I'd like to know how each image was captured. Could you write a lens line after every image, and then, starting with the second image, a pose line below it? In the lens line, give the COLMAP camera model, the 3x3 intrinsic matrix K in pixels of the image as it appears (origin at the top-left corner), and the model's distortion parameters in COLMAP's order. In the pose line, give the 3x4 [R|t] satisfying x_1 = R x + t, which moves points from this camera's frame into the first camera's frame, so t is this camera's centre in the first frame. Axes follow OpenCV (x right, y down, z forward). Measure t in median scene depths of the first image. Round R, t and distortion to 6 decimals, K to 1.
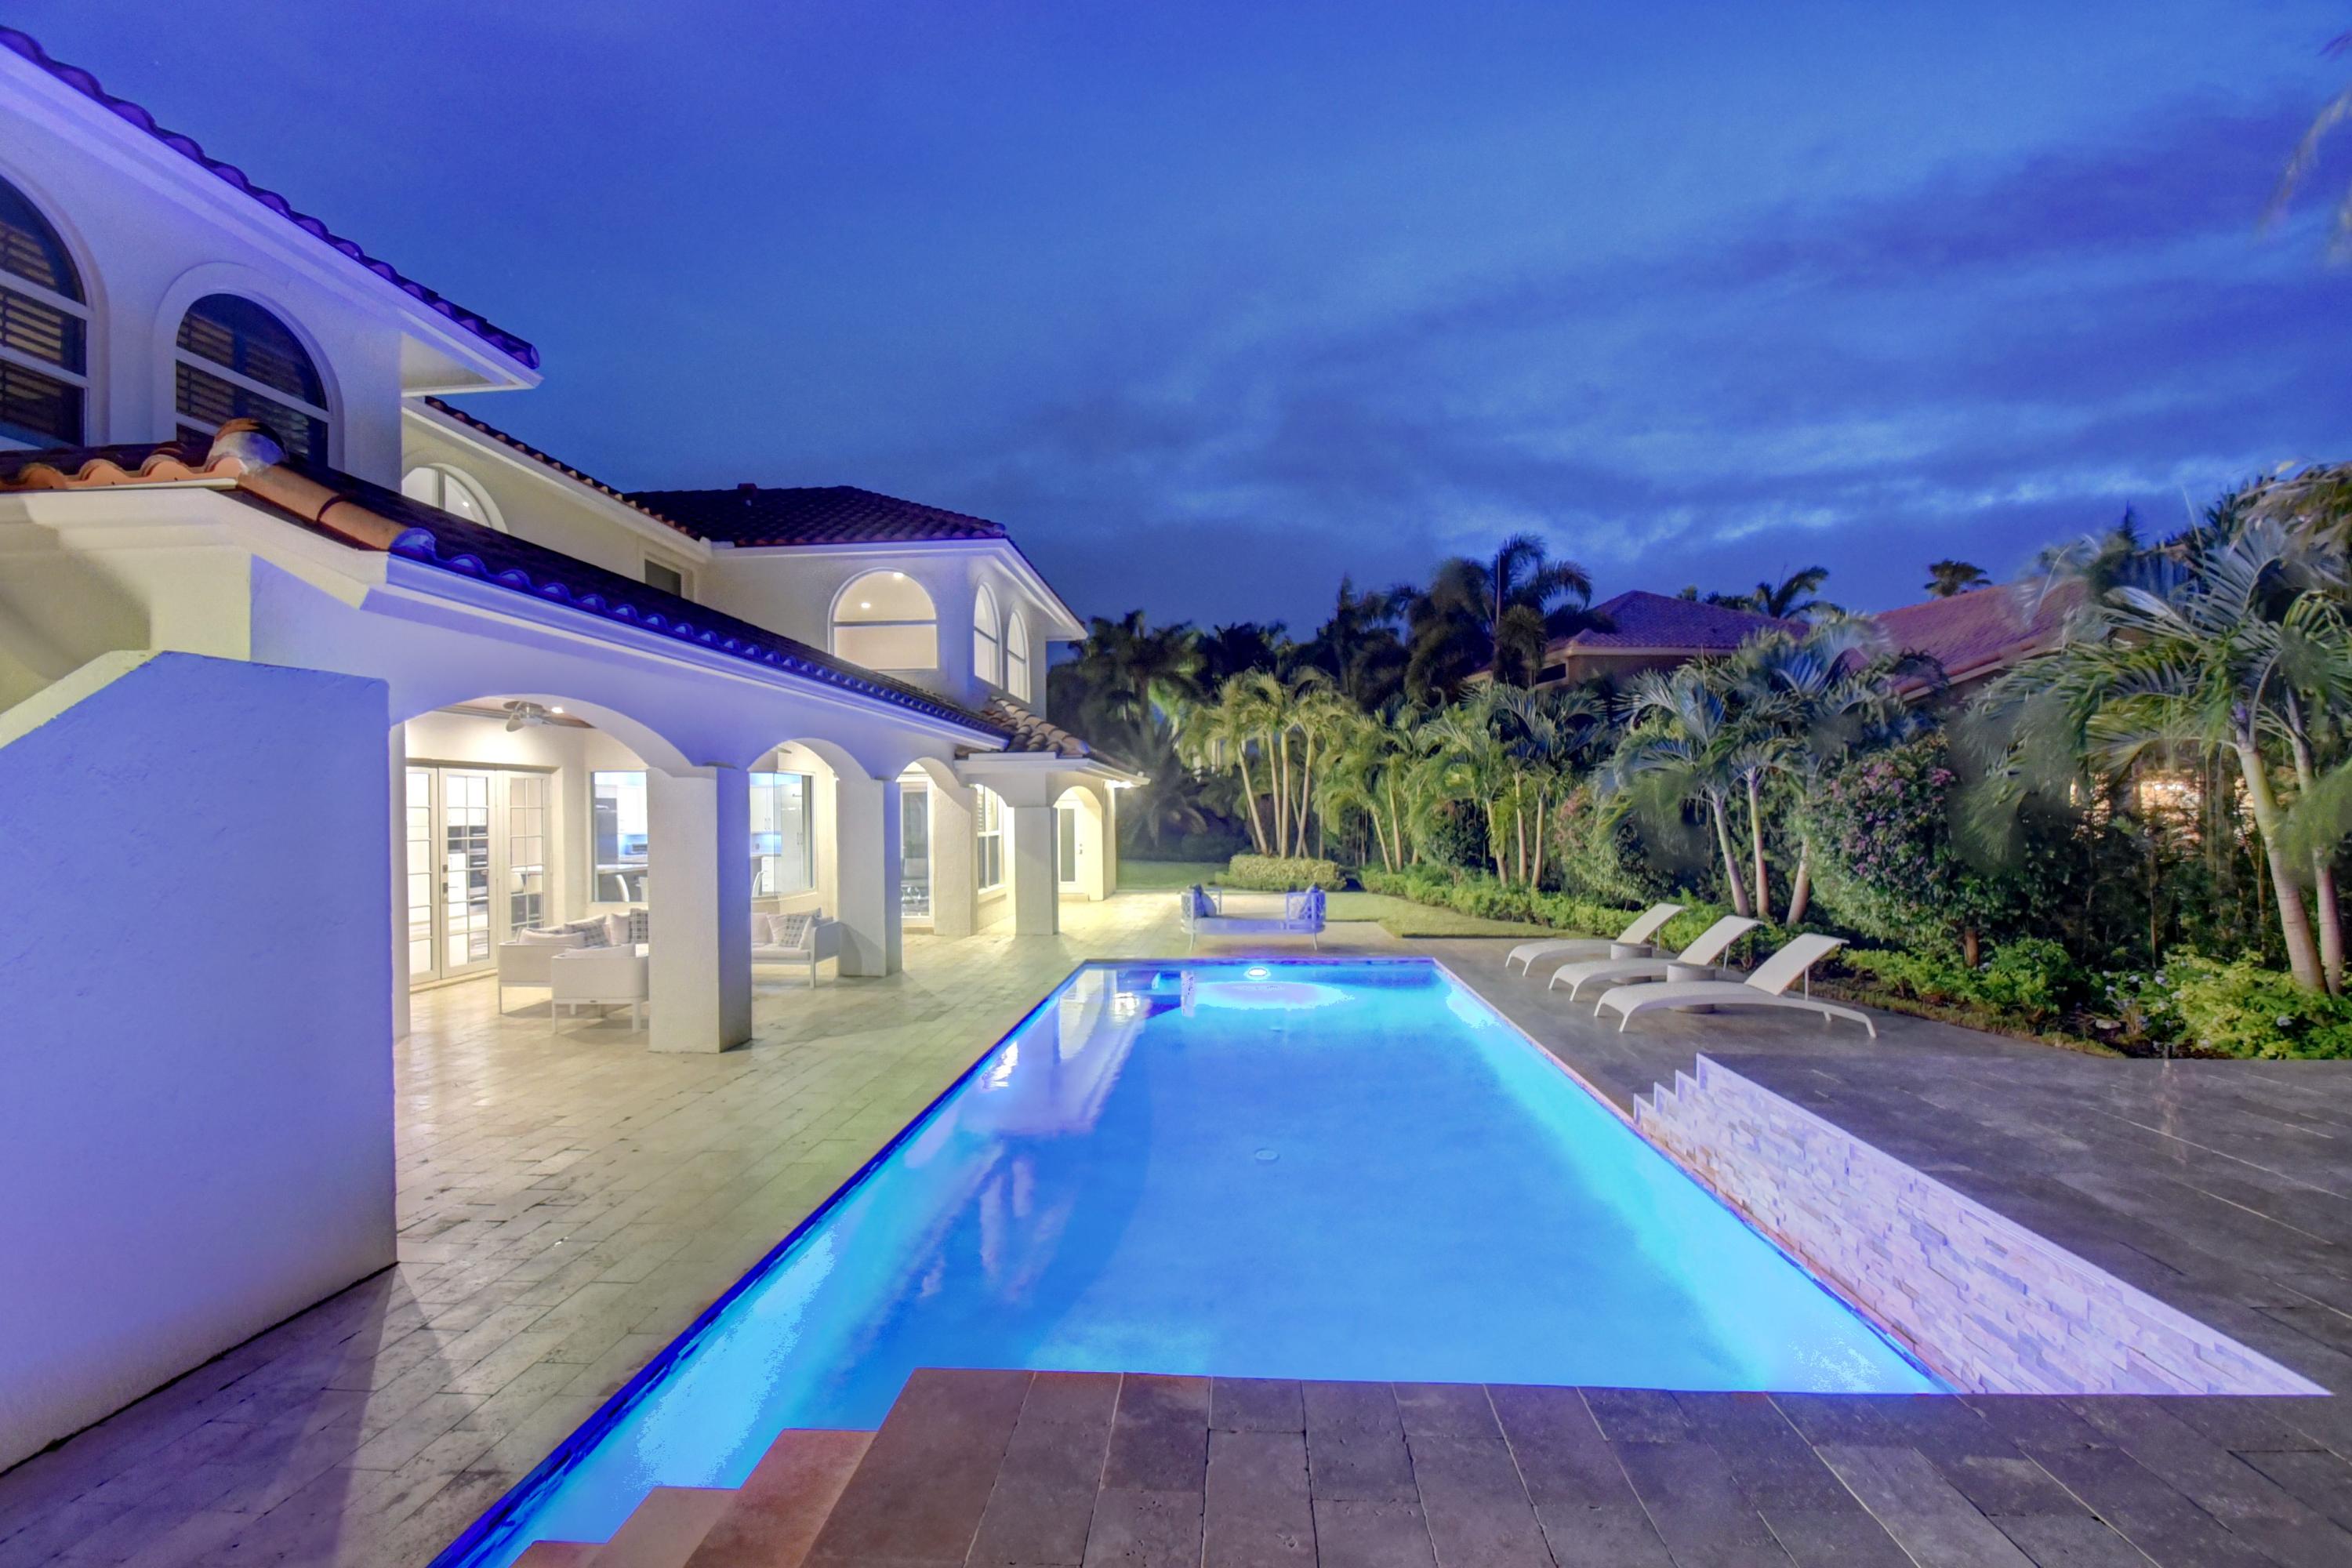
lens RADIAL K [[1029.9, 0, 1181.2], [0, 1029.9, 815.5], [0, 0, 1]] dist [0.012587, -0.014727]
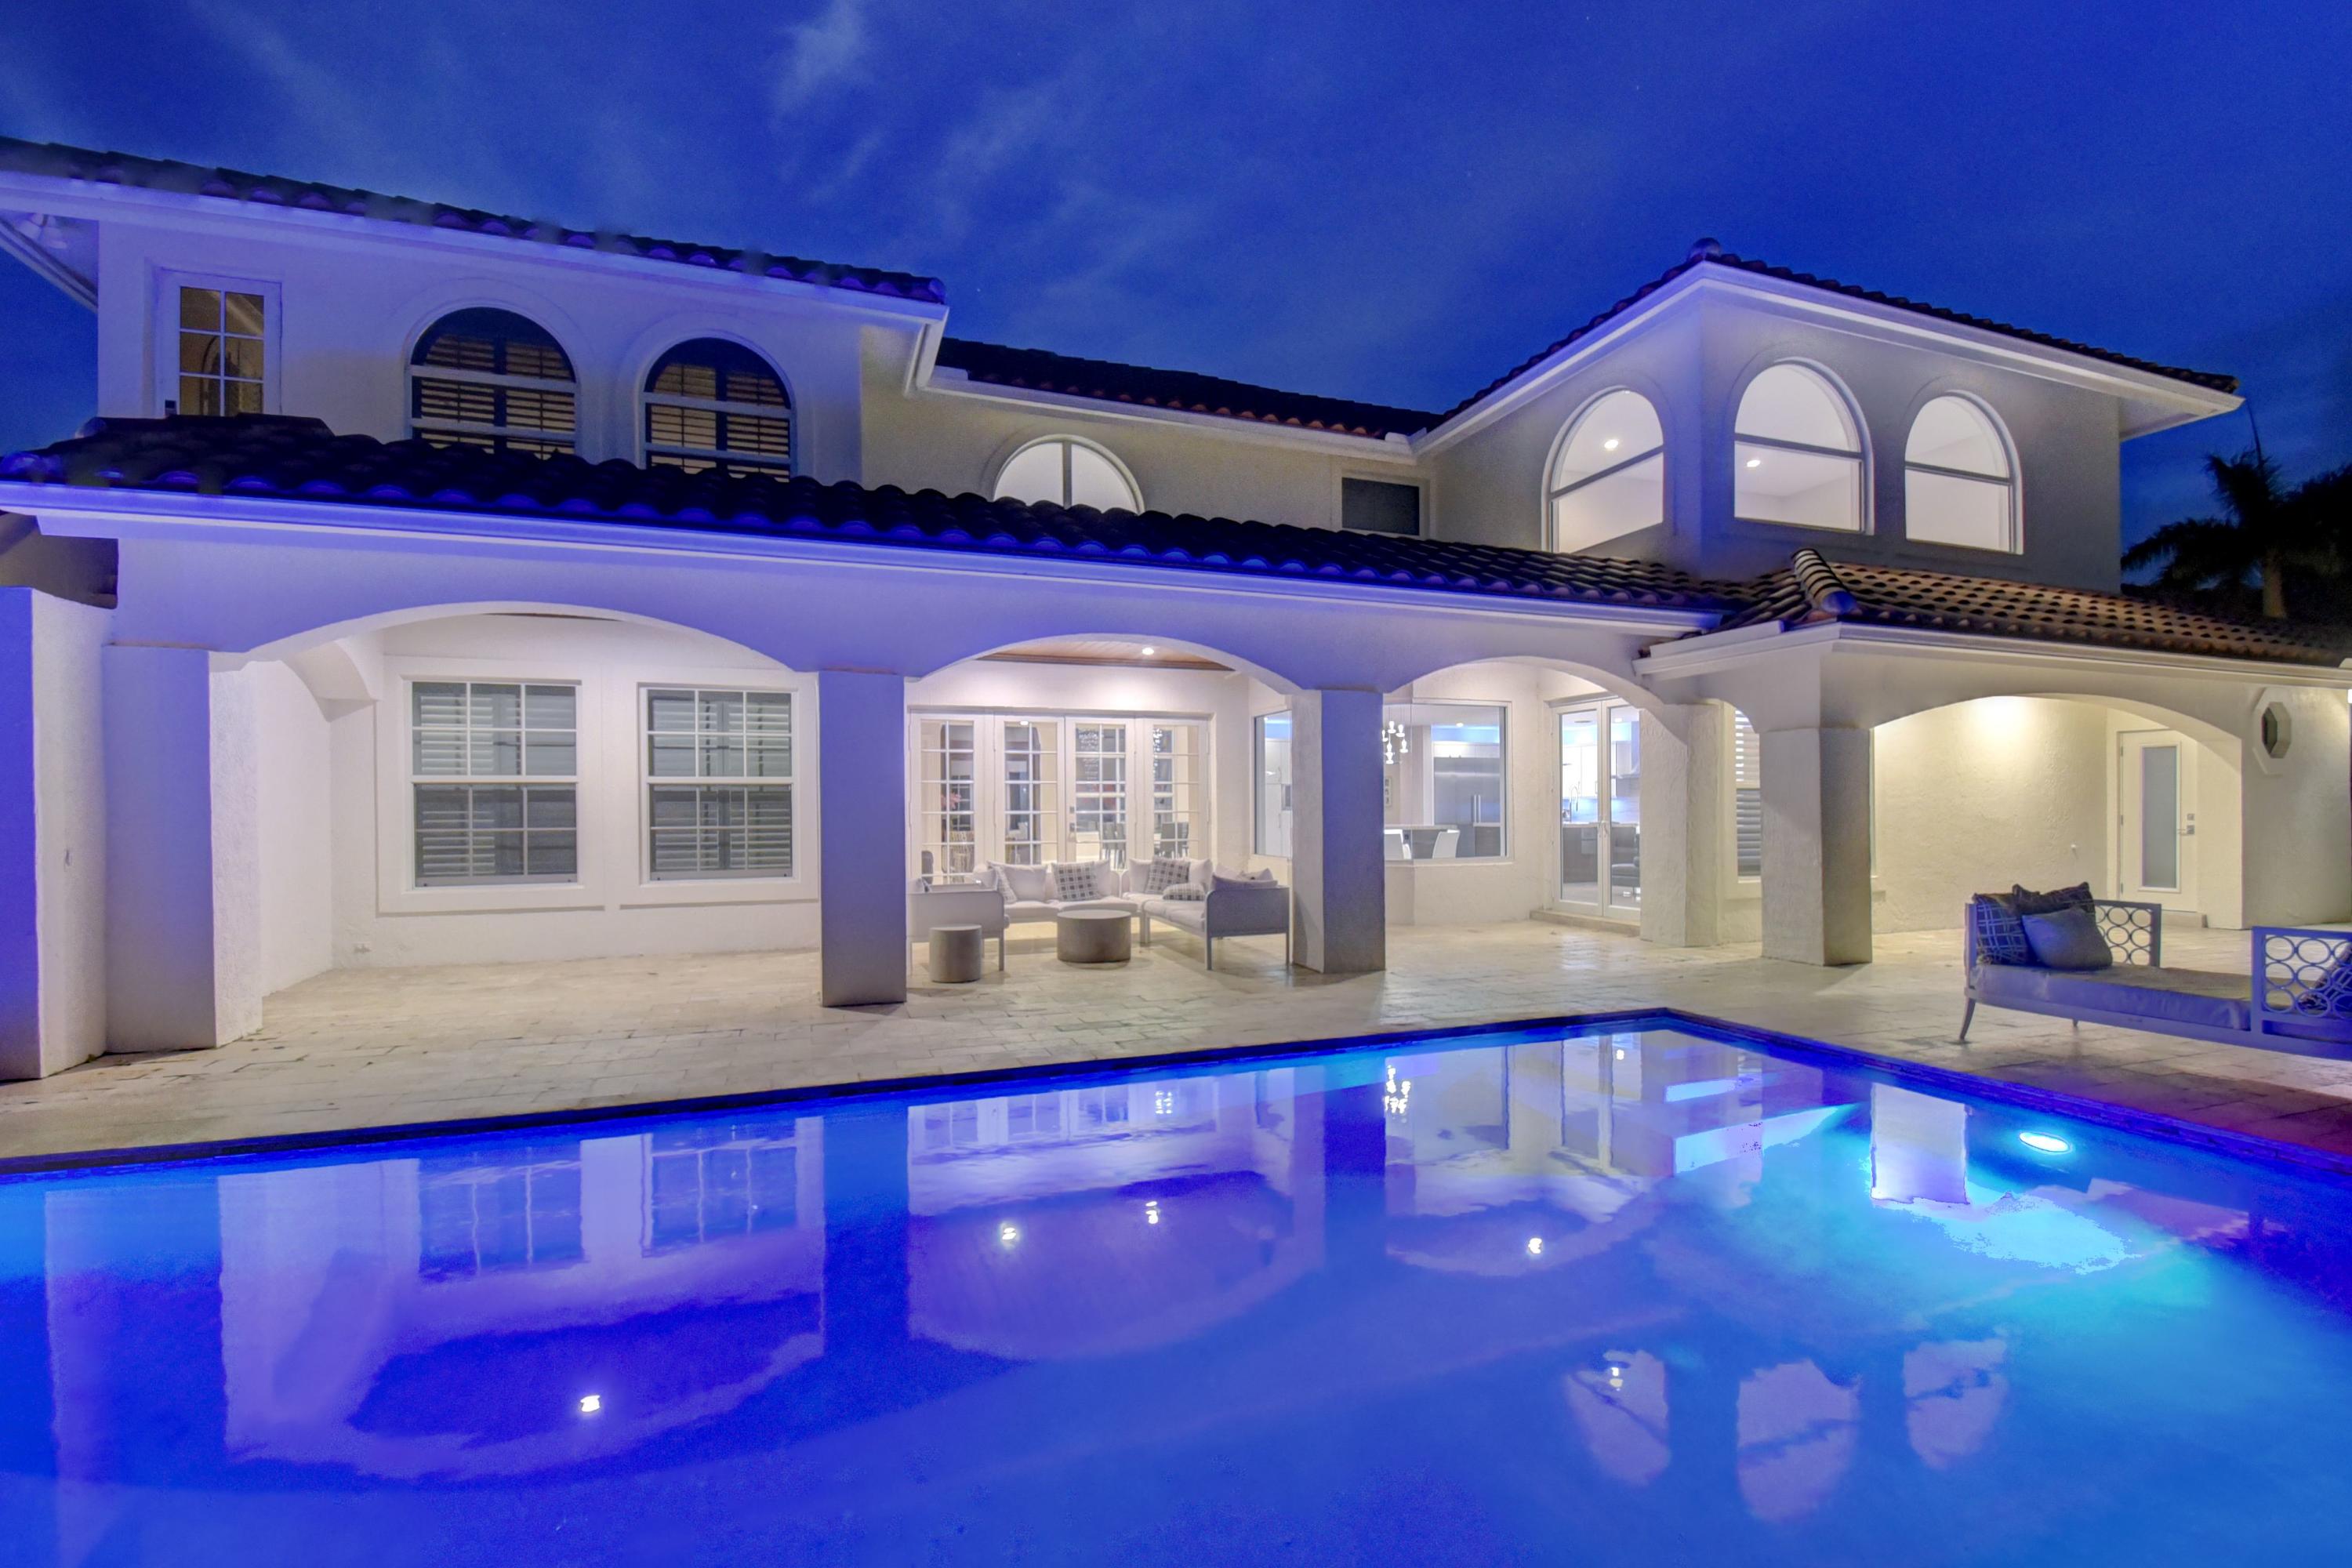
lens RADIAL K [[1029.9, 0, 1181.2], [0, 1029.9, 815.5], [0, 0, 1]] dist [0.012587, -0.014727]
pose [[0.405864, 0.009811, -0.913881, 0.236845], [-0.001413, 0.999948, 0.010107, 0.033951], [0.913932, -0.002810, 0.405857, 0.491403]]
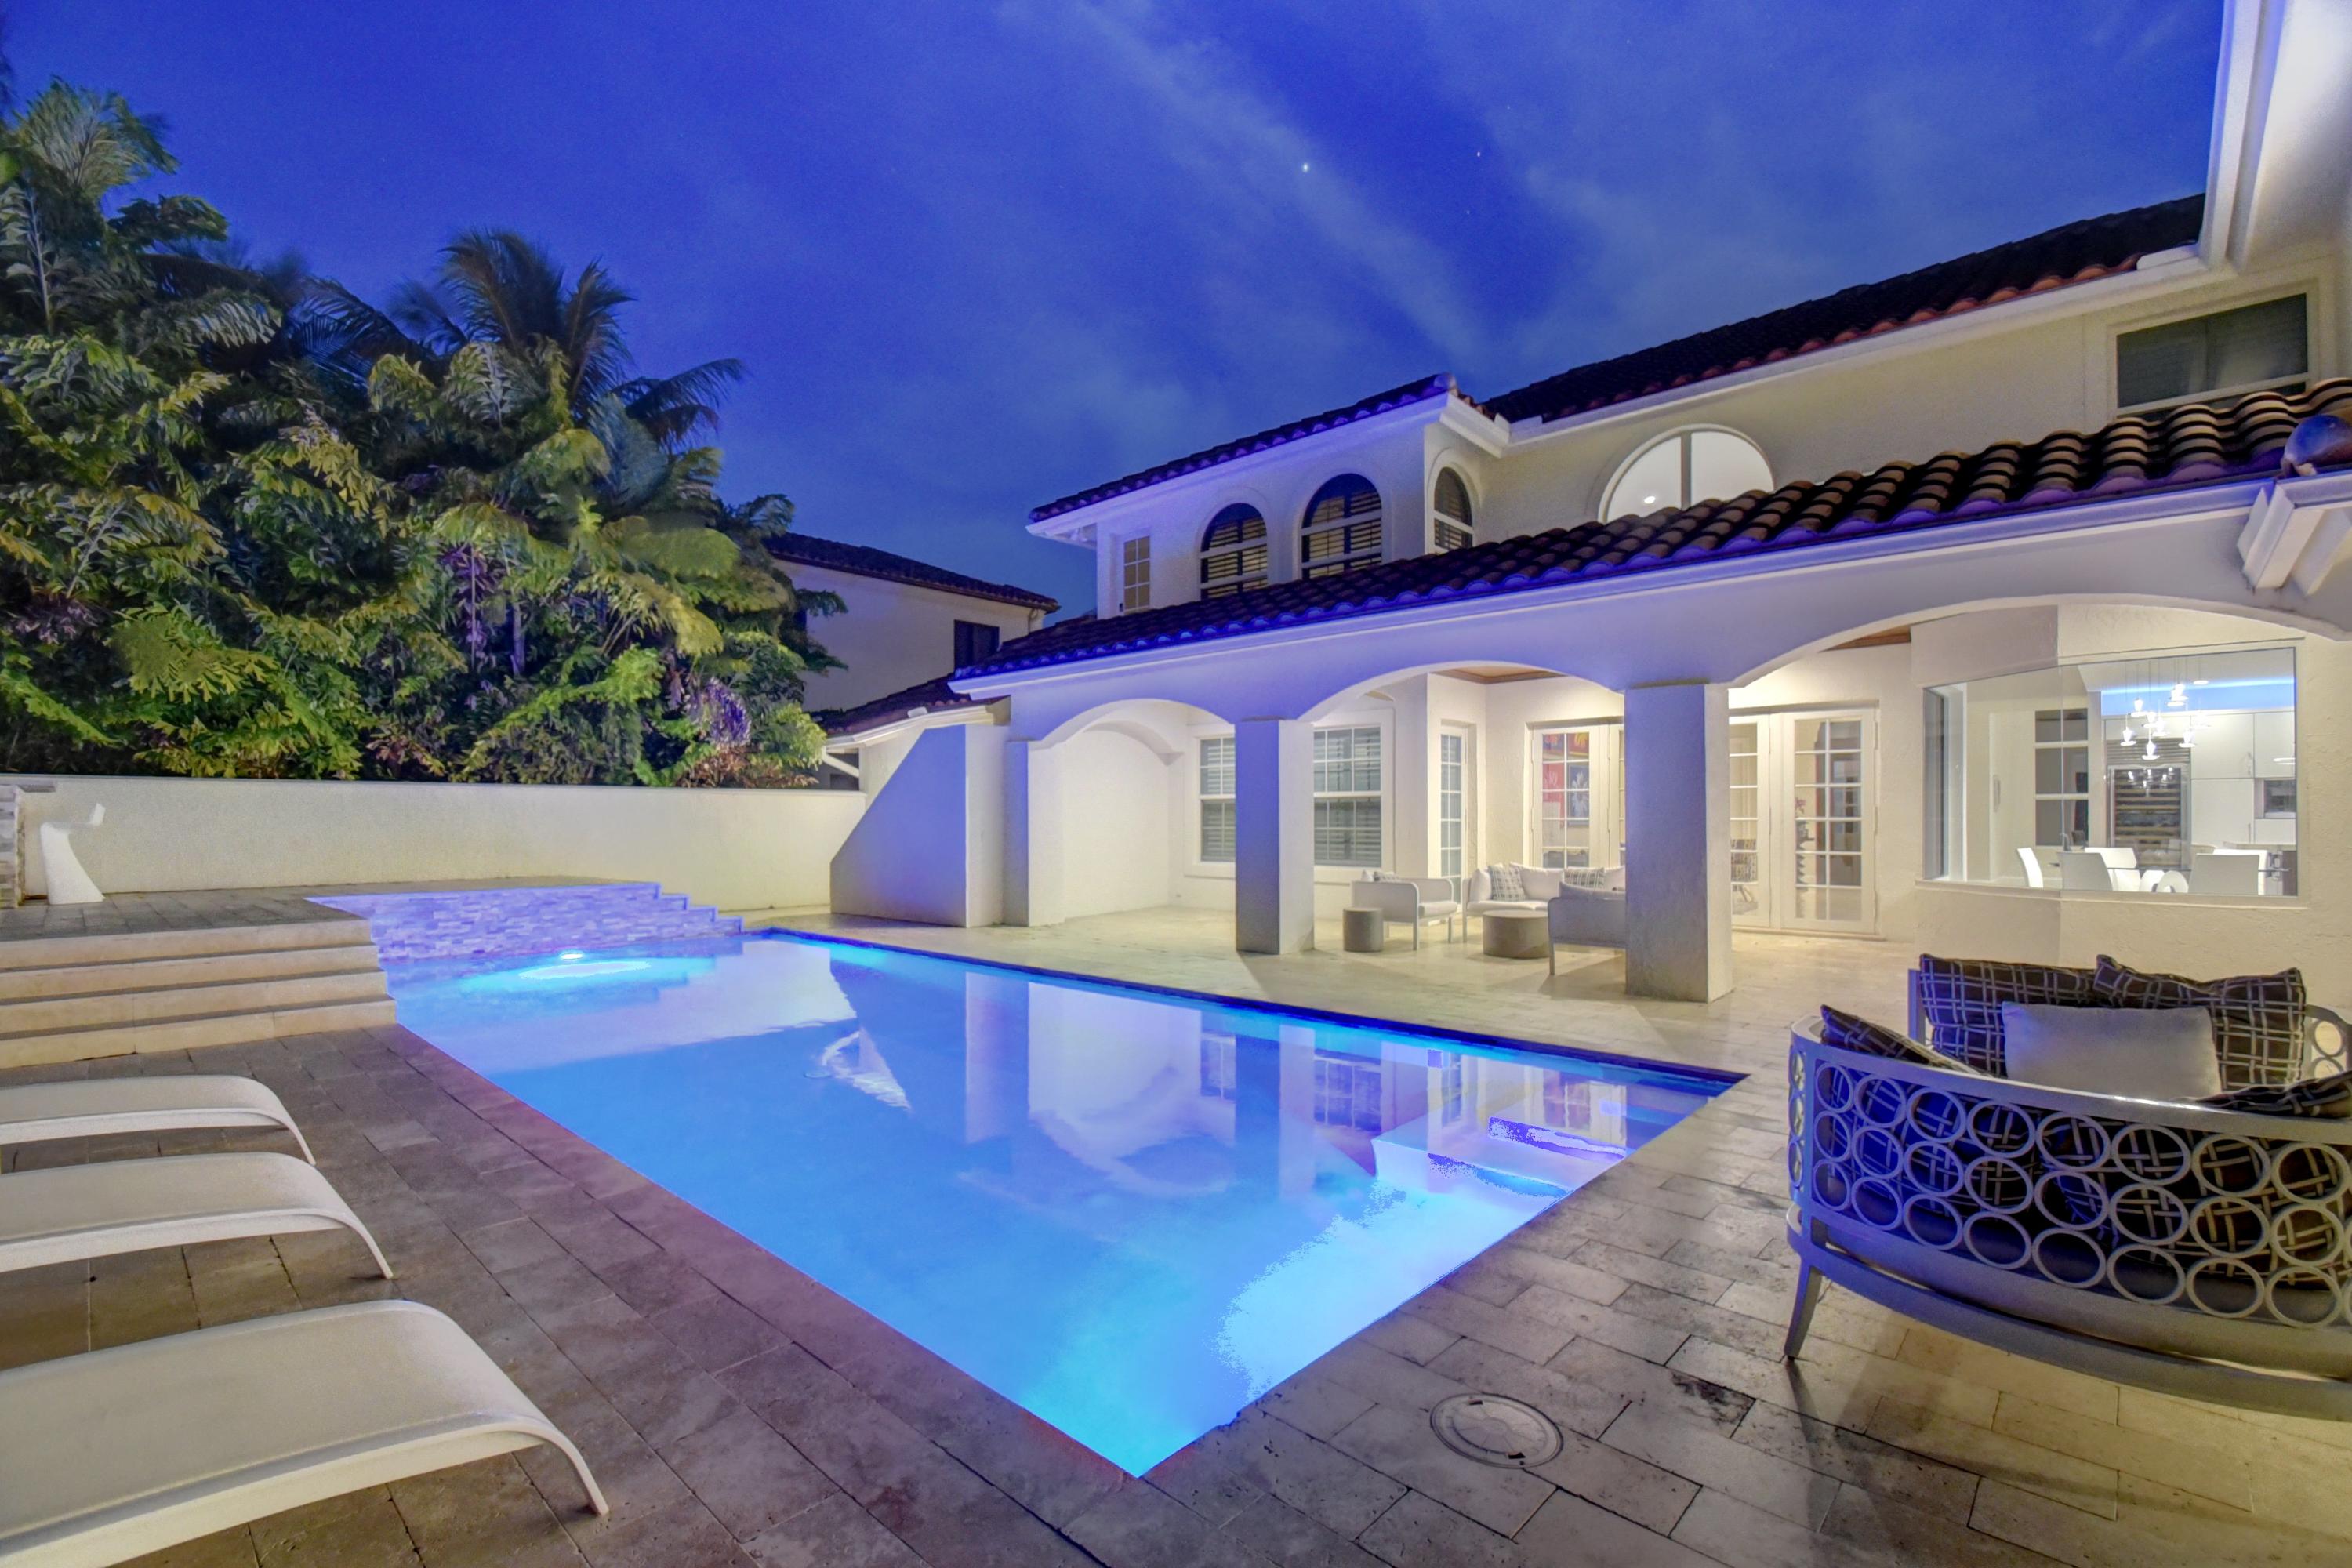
lens RADIAL K [[1029.9, 0, 1181.2], [0, 1029.9, 815.5], [0, 0, 1]] dist [0.012587, -0.014727]
pose [[-0.635306, 0.003508, -0.772252, 0.299053], [0.001133, 0.999993, 0.003610, 0.033419], [0.772260, 0.001418, -0.635306, 0.929275]]
